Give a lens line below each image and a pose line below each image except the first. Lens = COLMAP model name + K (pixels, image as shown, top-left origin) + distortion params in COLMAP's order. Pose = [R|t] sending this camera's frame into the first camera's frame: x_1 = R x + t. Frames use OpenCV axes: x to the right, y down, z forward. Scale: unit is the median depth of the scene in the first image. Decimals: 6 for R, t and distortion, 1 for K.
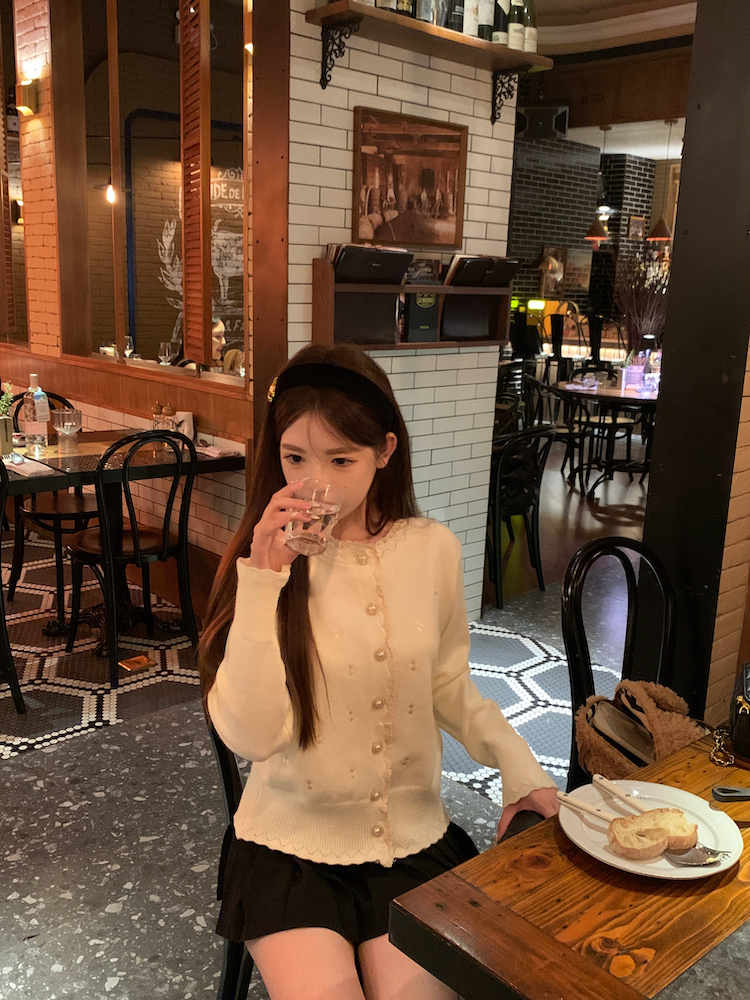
lens RADIAL K [[1029.0, 0, 375.0], [0, 1029.0, 500.0], [0, 0, 1]] dist [0.066191, -0.267322]
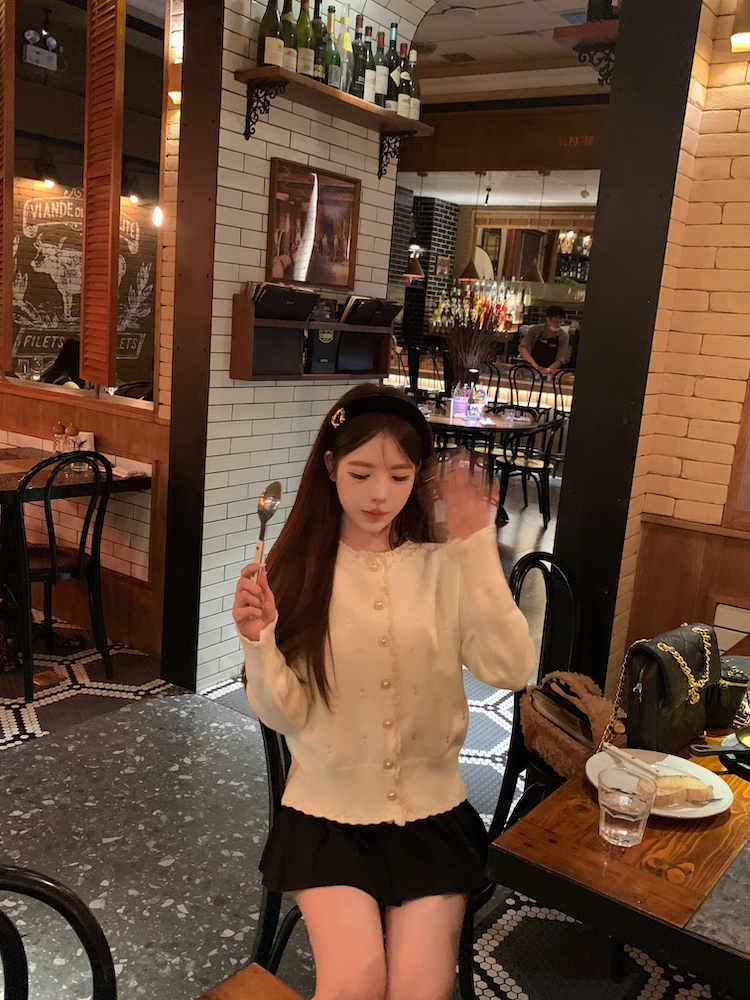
lens RADIAL K [[1029.0, 0, 375.0], [0, 1029.0, 500.0], [0, 0, 1]] dist [0.066191, -0.267322]
pose [[0.972032, 0.008202, 0.234704, -0.160128], [-0.004562, 0.999861, -0.016049, -0.002869], [-0.234802, 0.014530, 0.971935, -0.073535]]
